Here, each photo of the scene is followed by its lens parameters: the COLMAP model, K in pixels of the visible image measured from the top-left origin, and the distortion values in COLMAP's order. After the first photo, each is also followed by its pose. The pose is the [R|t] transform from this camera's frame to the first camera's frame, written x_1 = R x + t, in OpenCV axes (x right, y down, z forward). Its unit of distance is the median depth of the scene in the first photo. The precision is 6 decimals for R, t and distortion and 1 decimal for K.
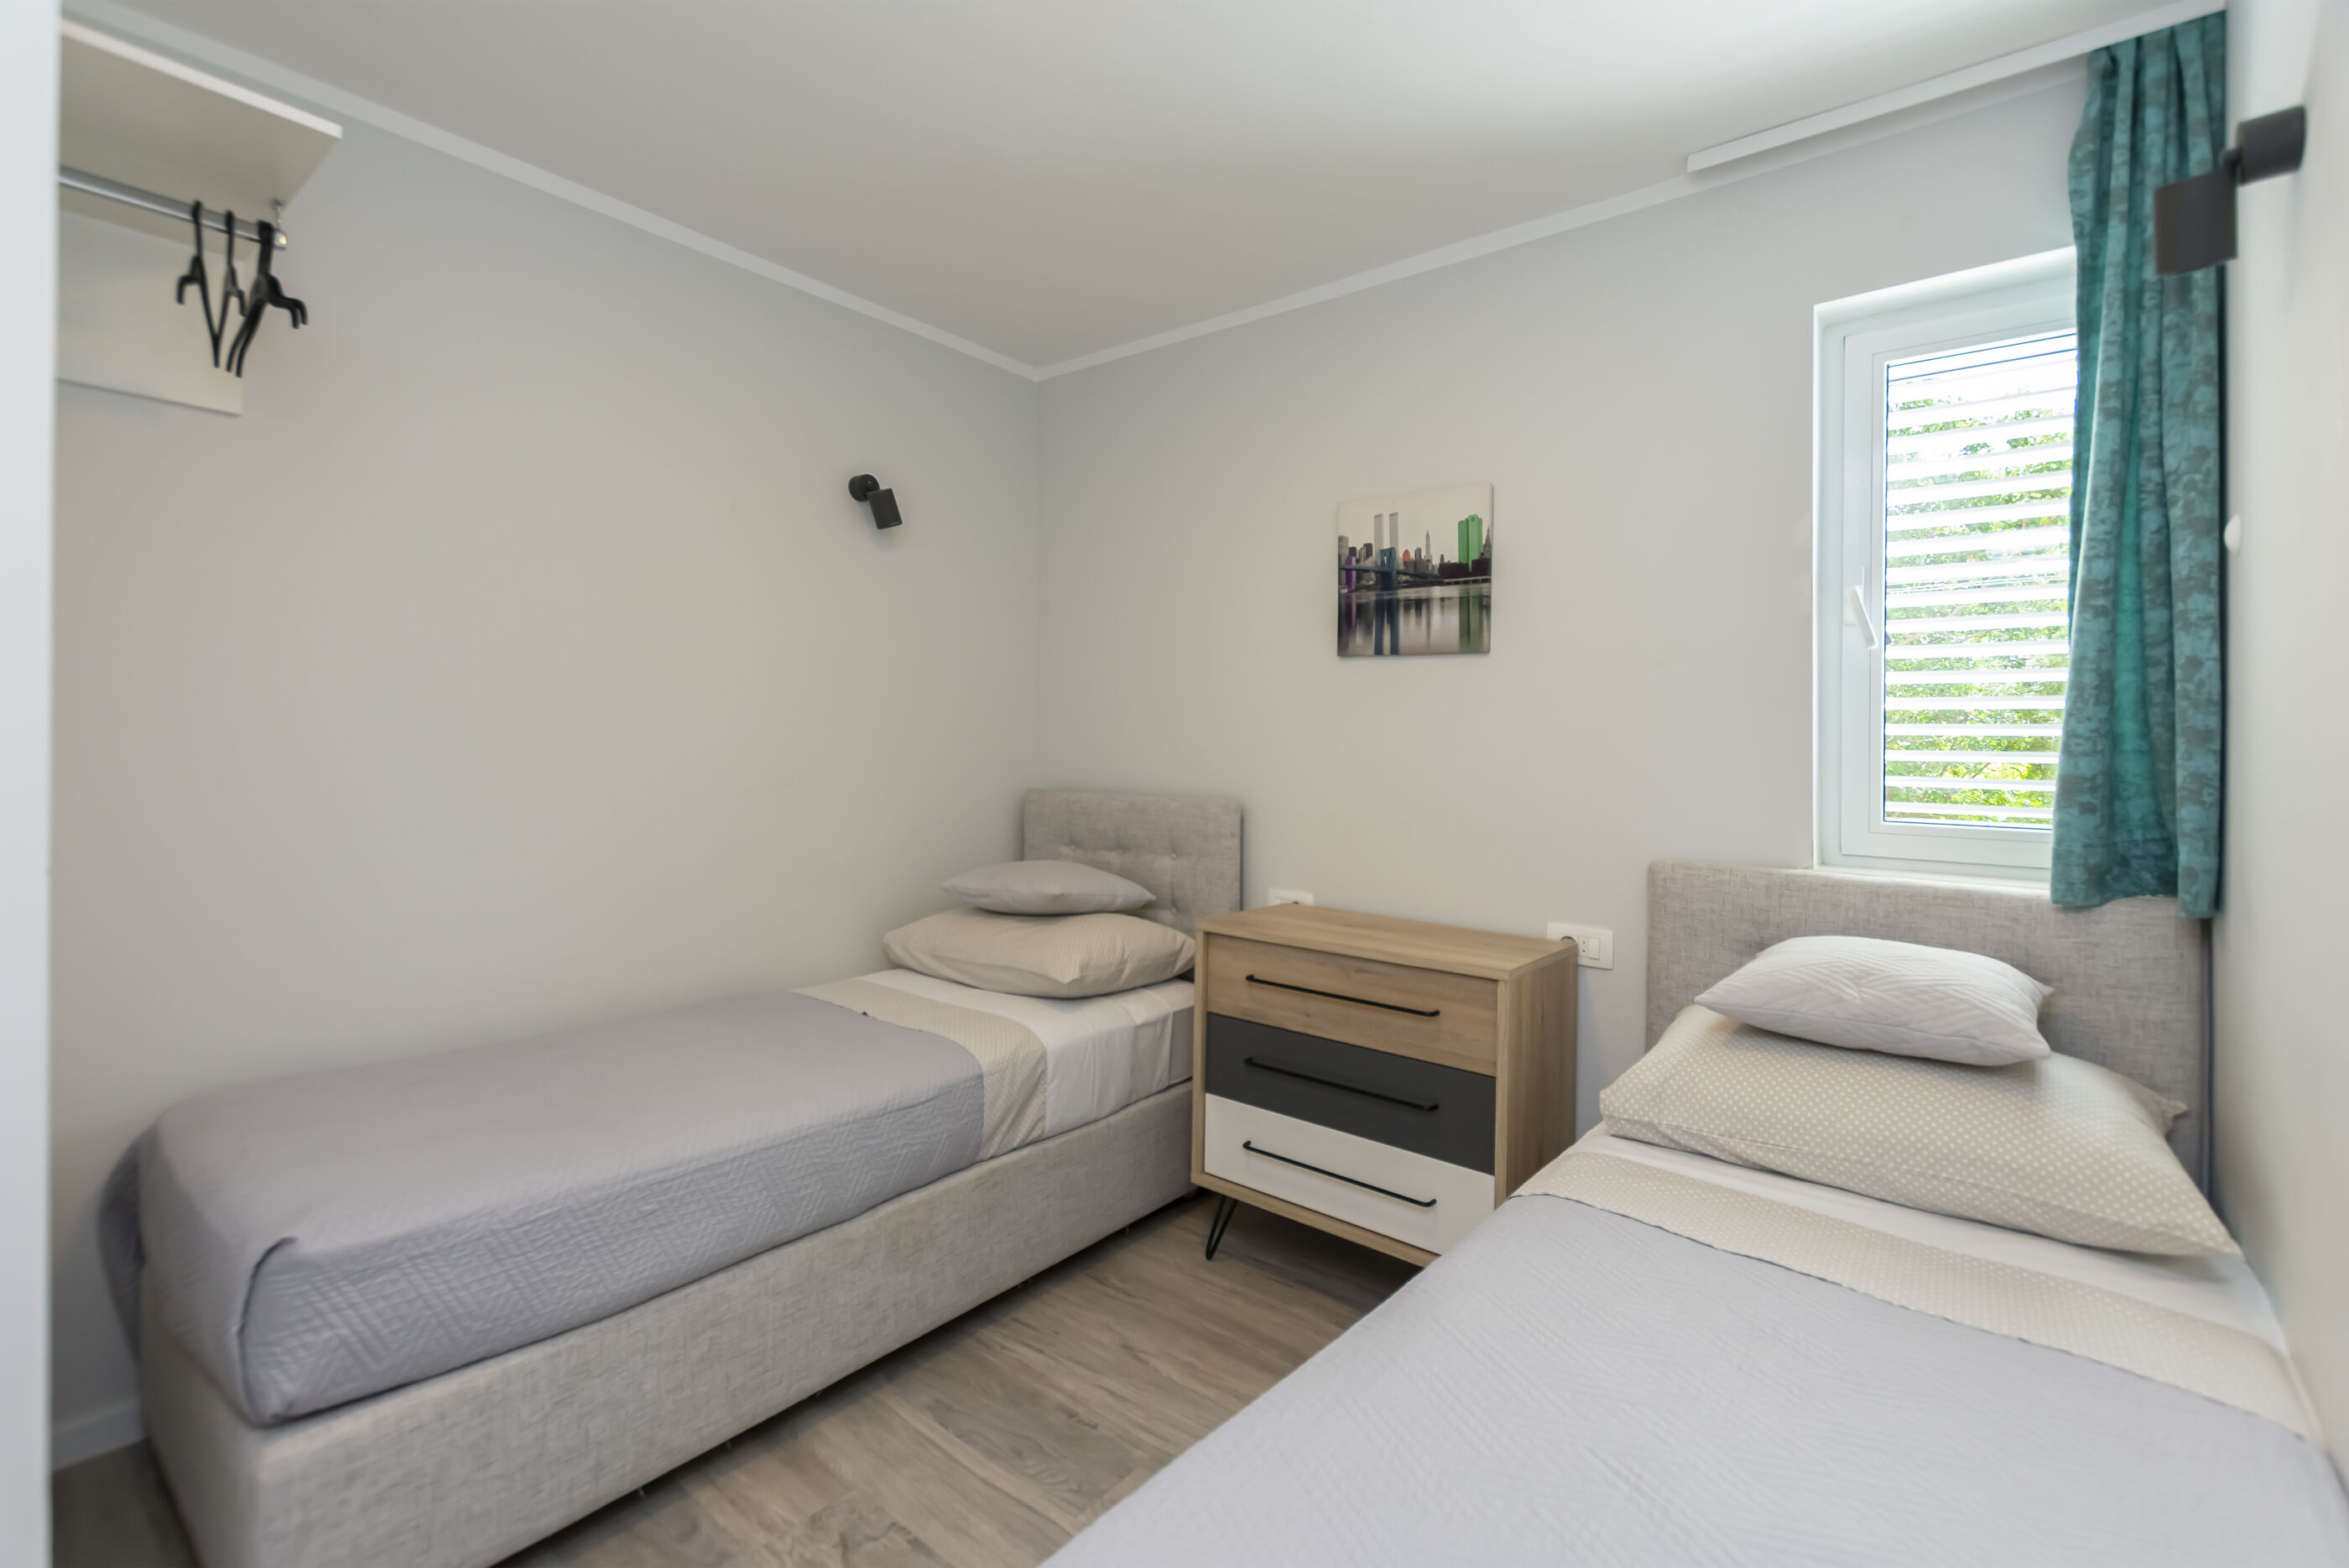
lens RADIAL K [[1011.5, 0, 1176.1], [0, 1011.5, 767.6], [0, 0, 1]] dist [0.003321, 0.000145]
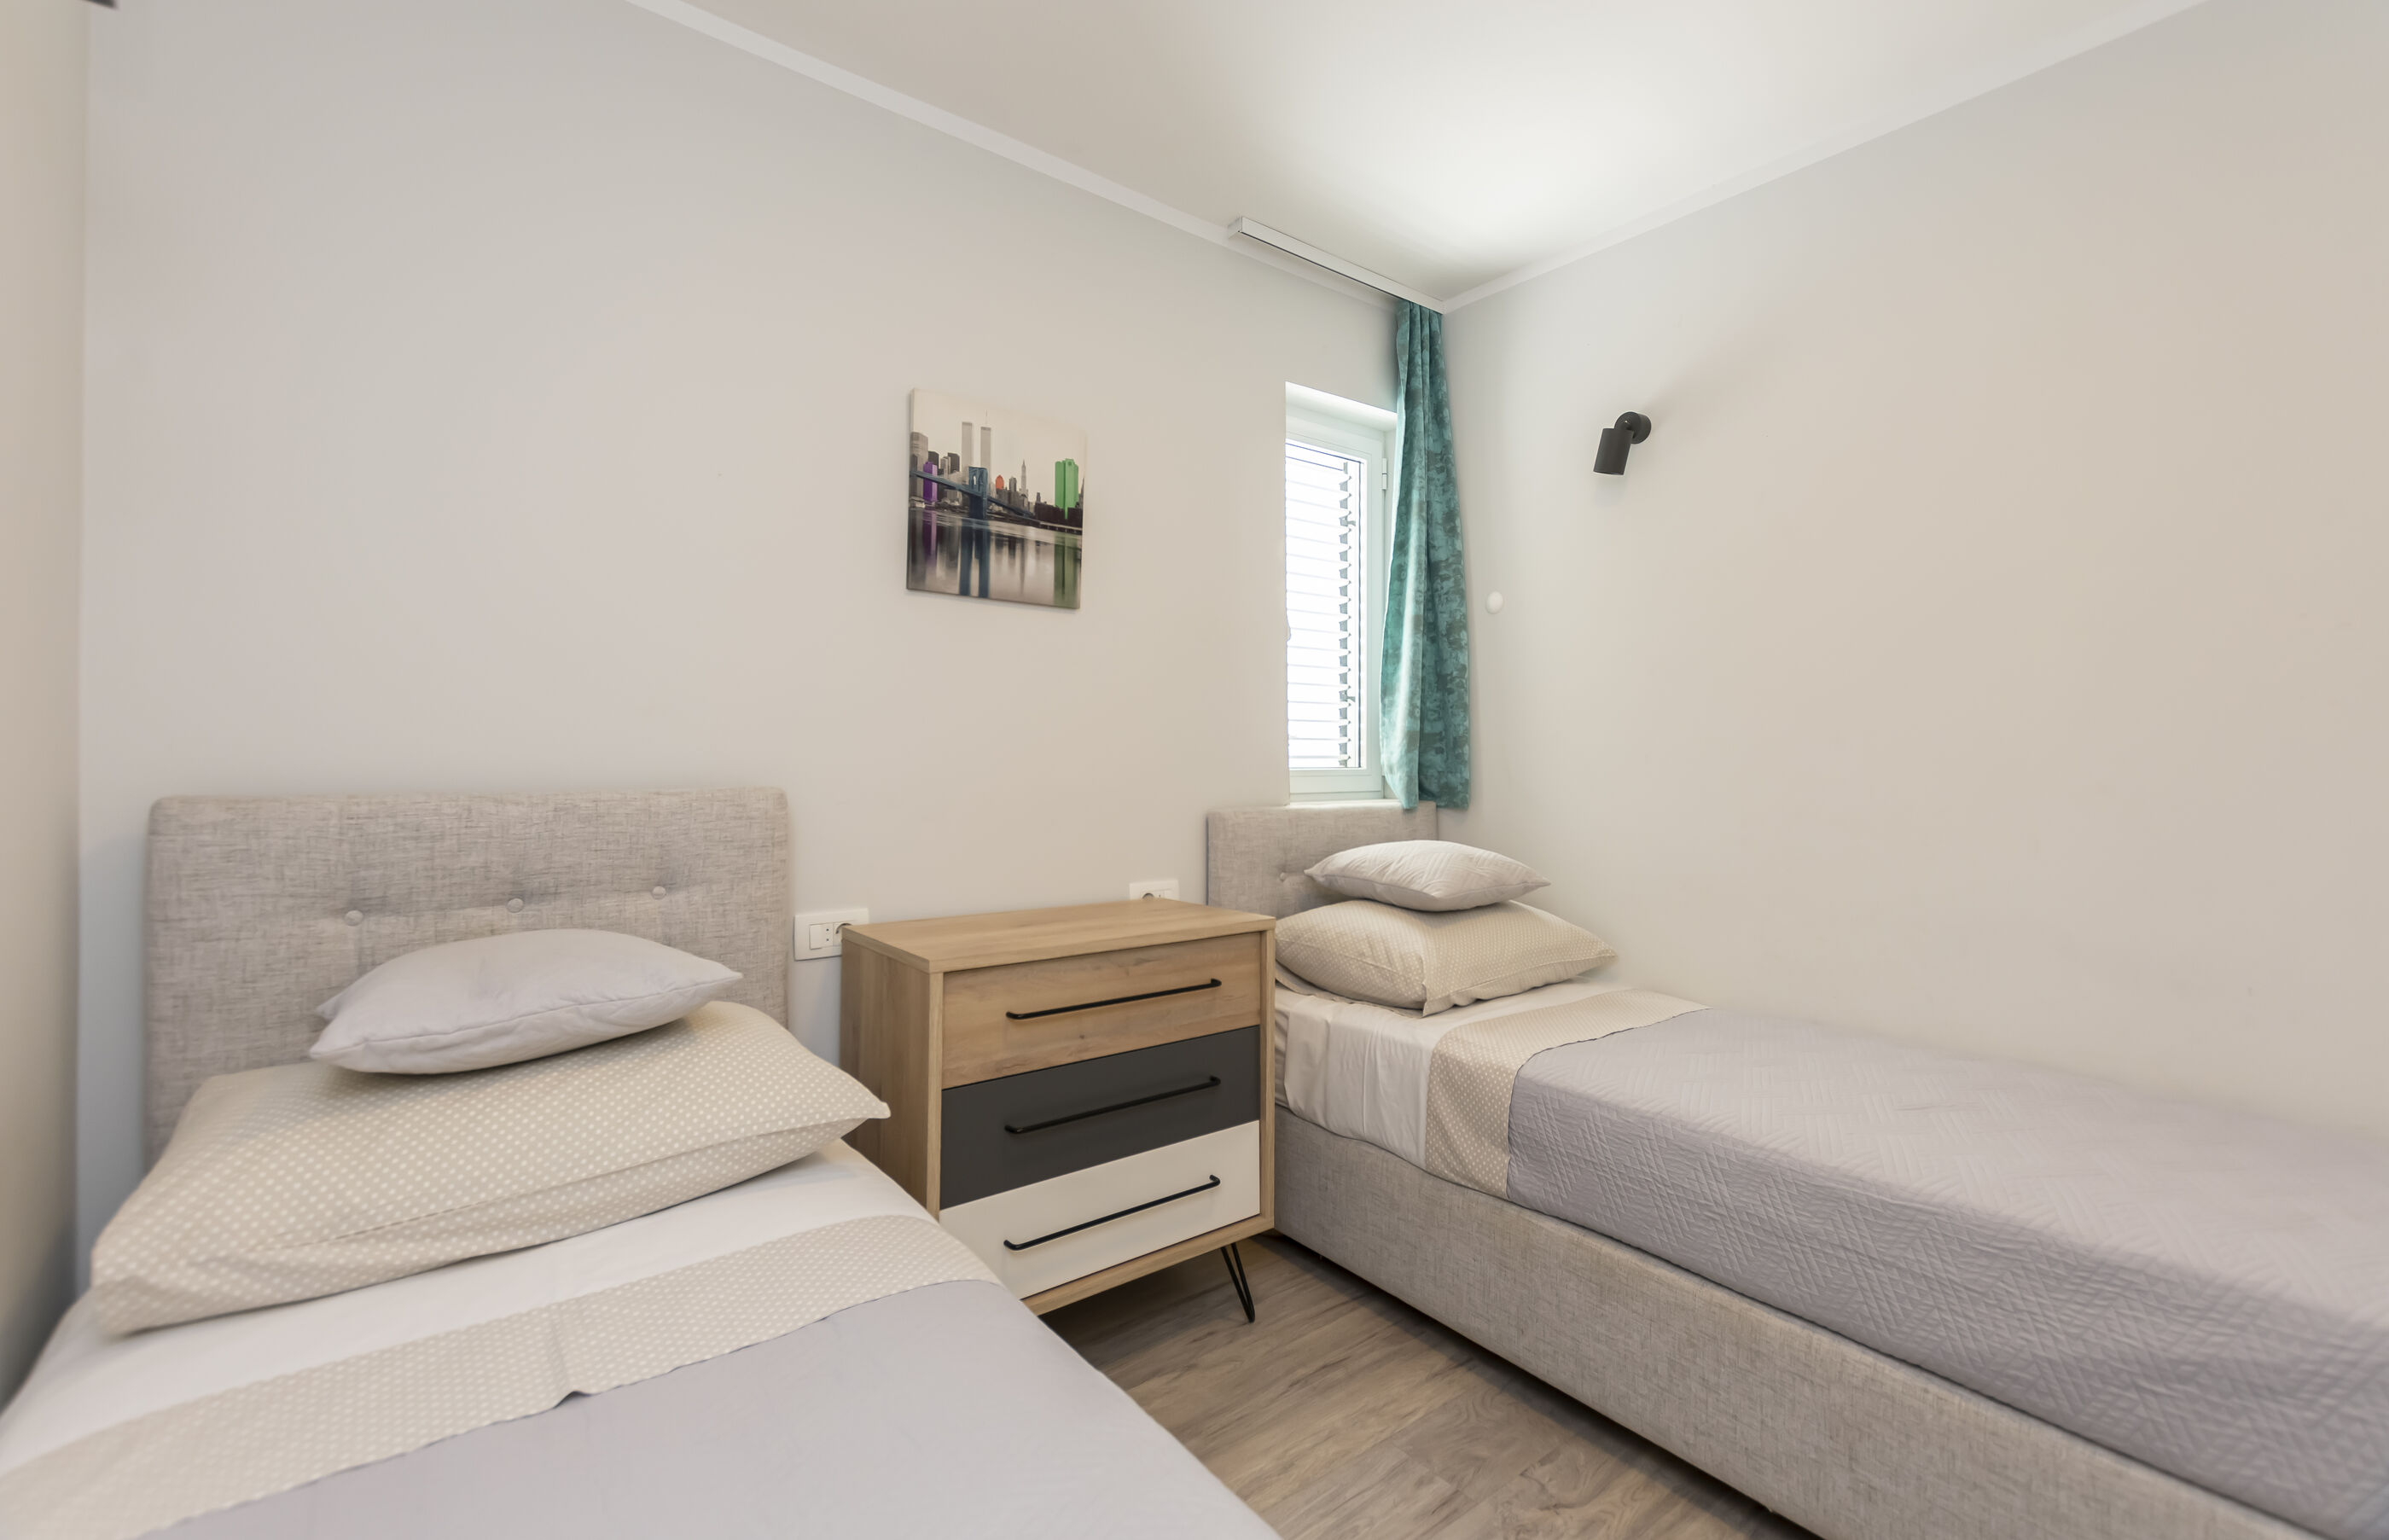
lens RADIAL K [[1037.3, 0, 1195.2], [0, 1037.3, 748.7], [0, 0, 1]] dist [0.001446, 0.000290]
pose [[0.236224, -0.016066, 0.971566, -0.579525], [0.022748, 0.999681, 0.011000, 0.007302], [-0.971432, 0.019503, 0.236514, 0.639084]]
